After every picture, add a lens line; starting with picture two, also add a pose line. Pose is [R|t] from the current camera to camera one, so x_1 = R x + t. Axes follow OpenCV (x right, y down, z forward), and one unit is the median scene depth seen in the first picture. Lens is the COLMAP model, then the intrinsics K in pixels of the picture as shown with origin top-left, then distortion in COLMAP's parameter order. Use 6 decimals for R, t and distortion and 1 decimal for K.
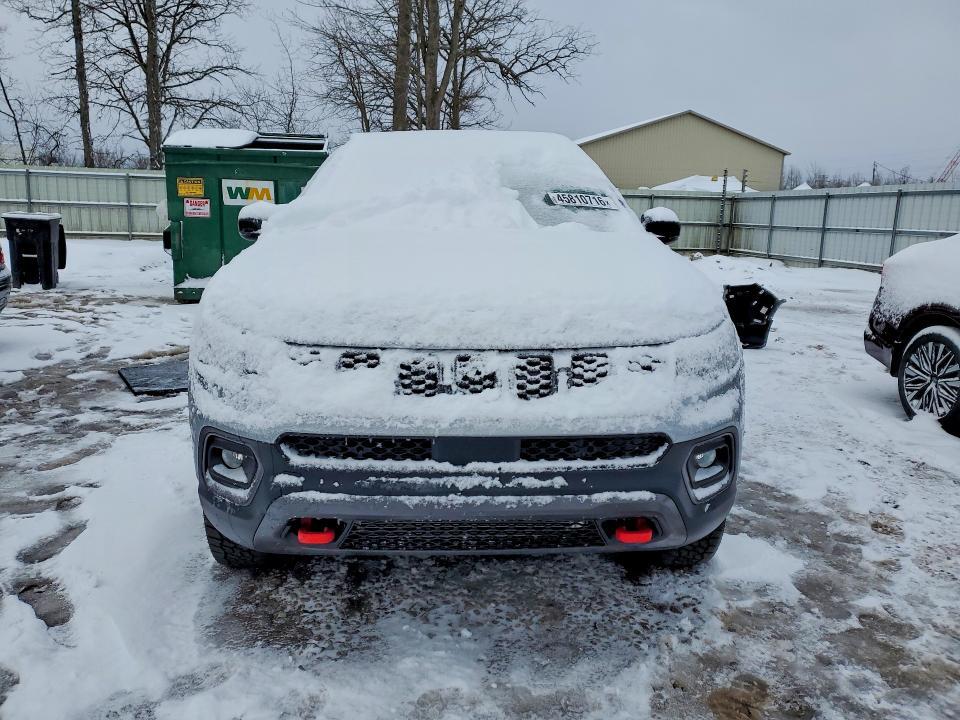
lens RADIAL K [[789.3, 0, 479.4], [0, 789.3, 337.3], [0, 0, 1]] dist [0.008910, -0.014591]
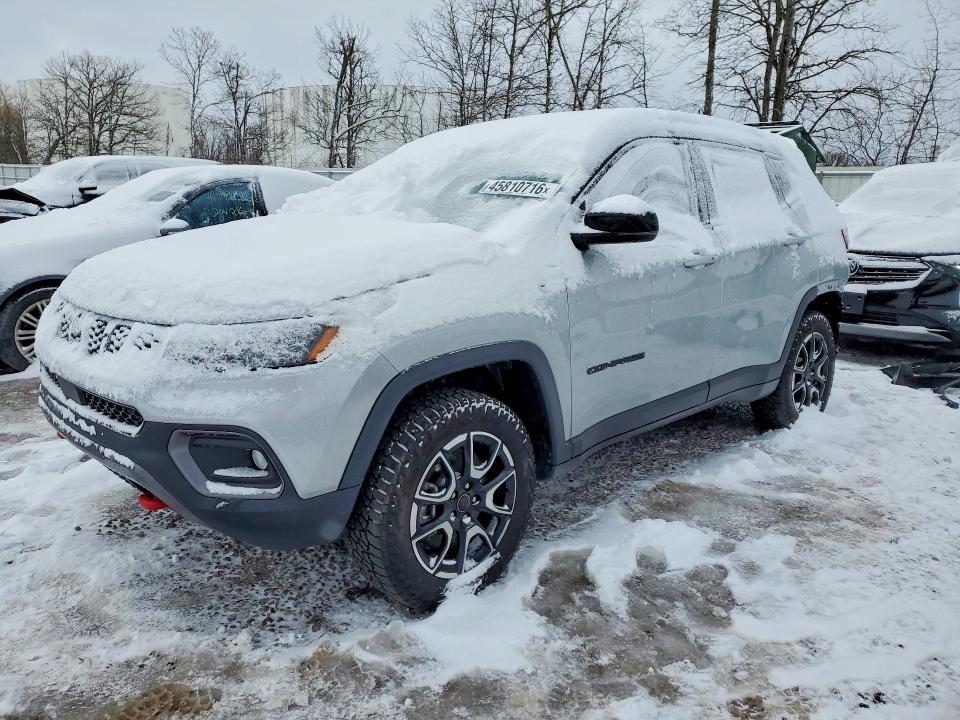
lens RADIAL K [[789.3, 0, 480.6], [0, 789.3, 359.6], [0, 0, 1]] dist [0.008910, -0.014591]
pose [[0.616087, 0.144605, -0.774291, 1.202313], [-0.122545, 0.988631, 0.087129, -0.081145], [0.778087, 0.041207, 0.626803, 0.642376]]
